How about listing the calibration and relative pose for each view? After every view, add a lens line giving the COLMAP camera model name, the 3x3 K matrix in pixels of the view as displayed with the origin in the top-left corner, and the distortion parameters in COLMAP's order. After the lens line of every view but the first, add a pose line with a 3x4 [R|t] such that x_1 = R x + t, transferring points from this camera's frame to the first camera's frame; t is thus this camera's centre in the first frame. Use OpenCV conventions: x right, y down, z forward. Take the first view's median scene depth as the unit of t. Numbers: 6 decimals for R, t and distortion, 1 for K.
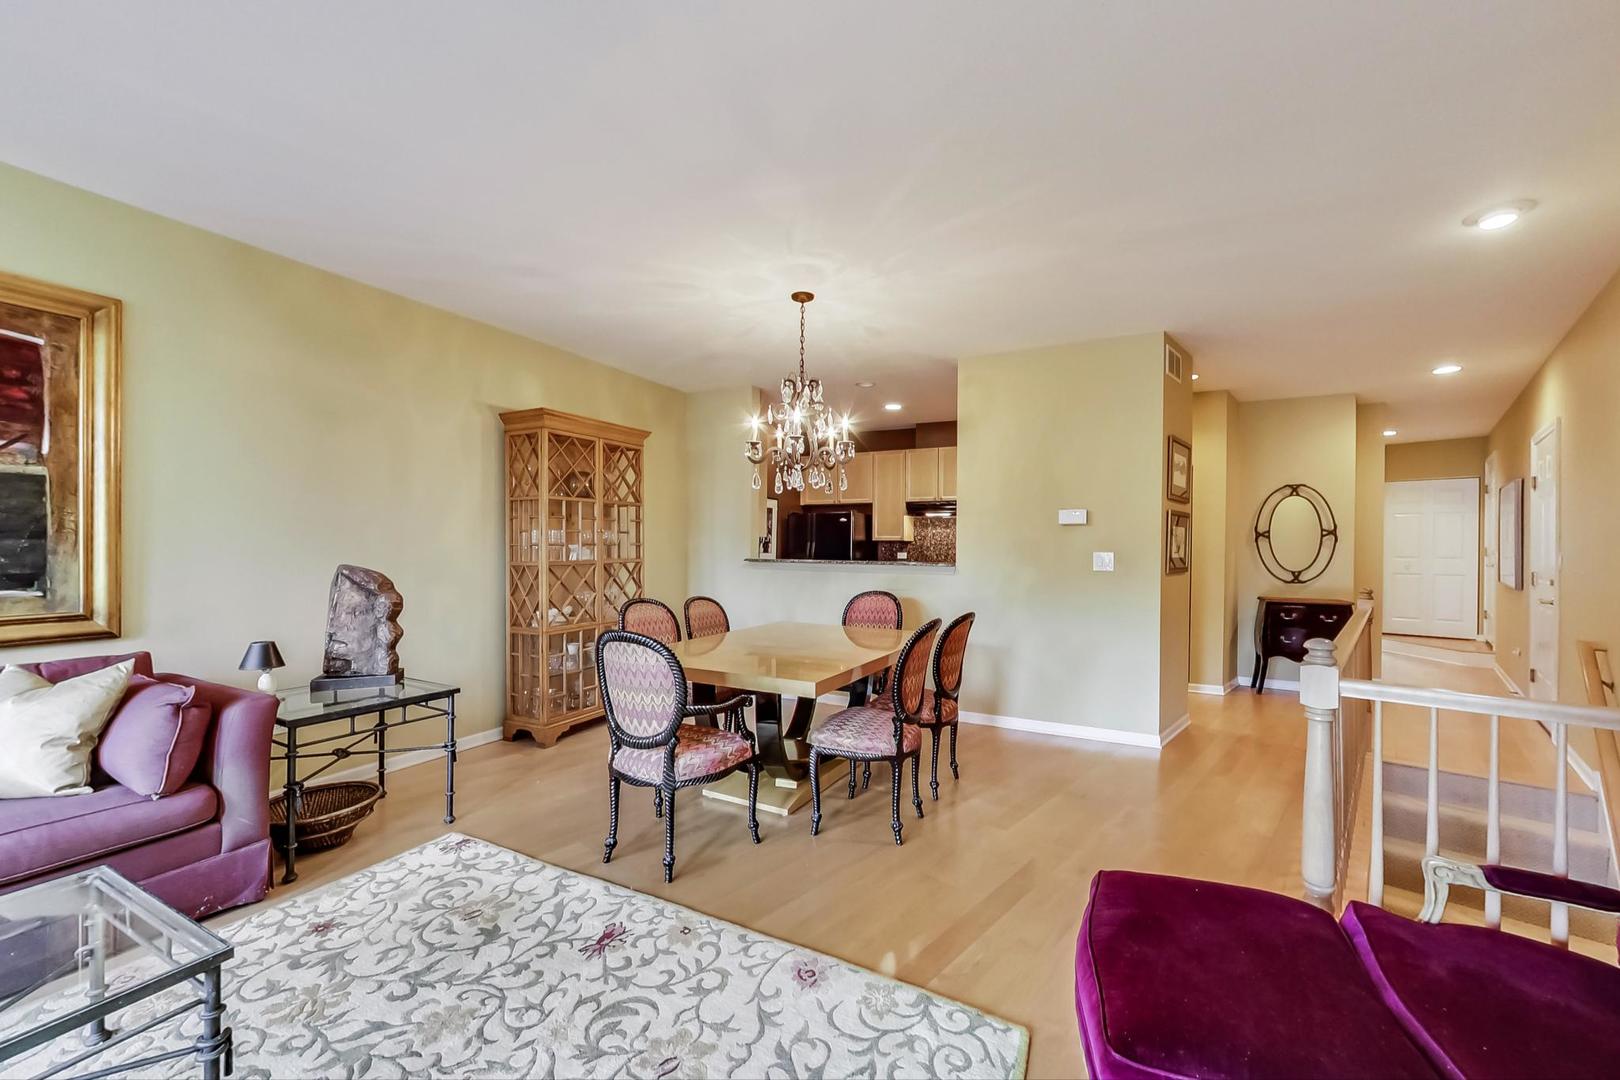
lens RADIAL K [[638.8, 0, 821.9], [0, 638.8, 545.5], [0, 0, 1]] dist [-0.002959, 0.000198]
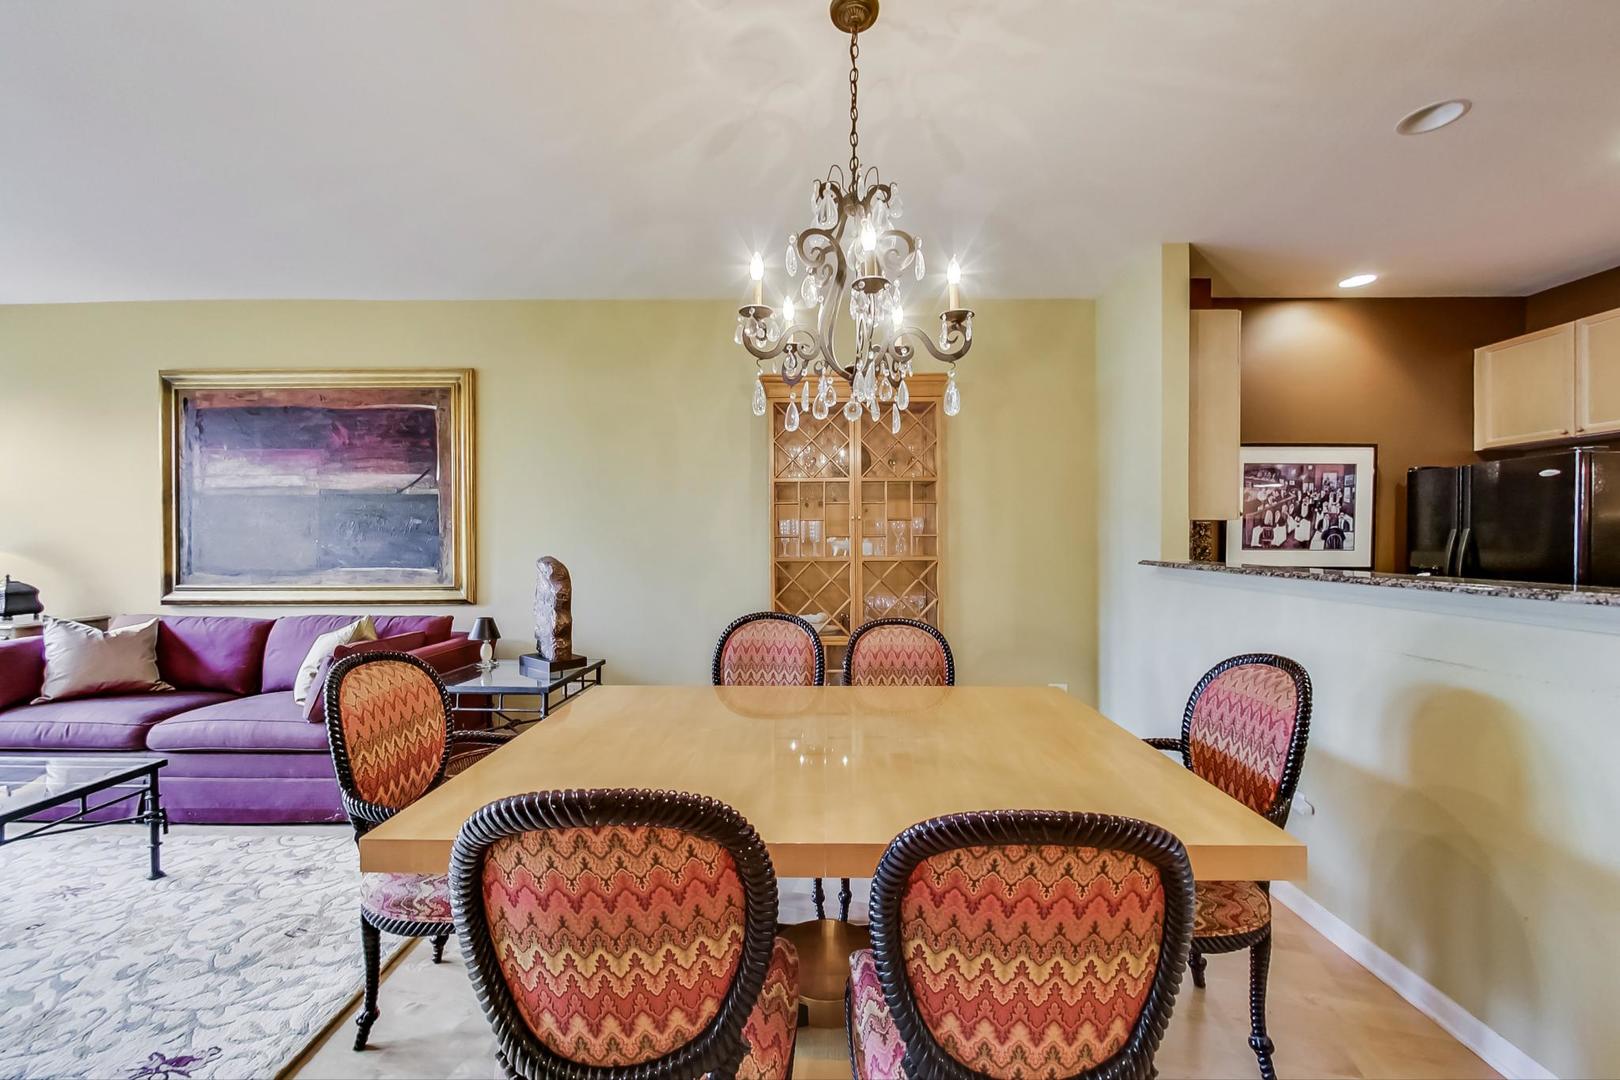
lens RADIAL K [[638.8, 0, 815.3], [0, 638.8, 540.1], [0, 0, 1]] dist [-0.002959, 0.000198]
pose [[0.444531, -0.002367, -0.895760, 0.384383], [0.004134, 0.999991, -0.000591, 0.003543], [0.895754, -0.003441, 0.444537, 0.771398]]
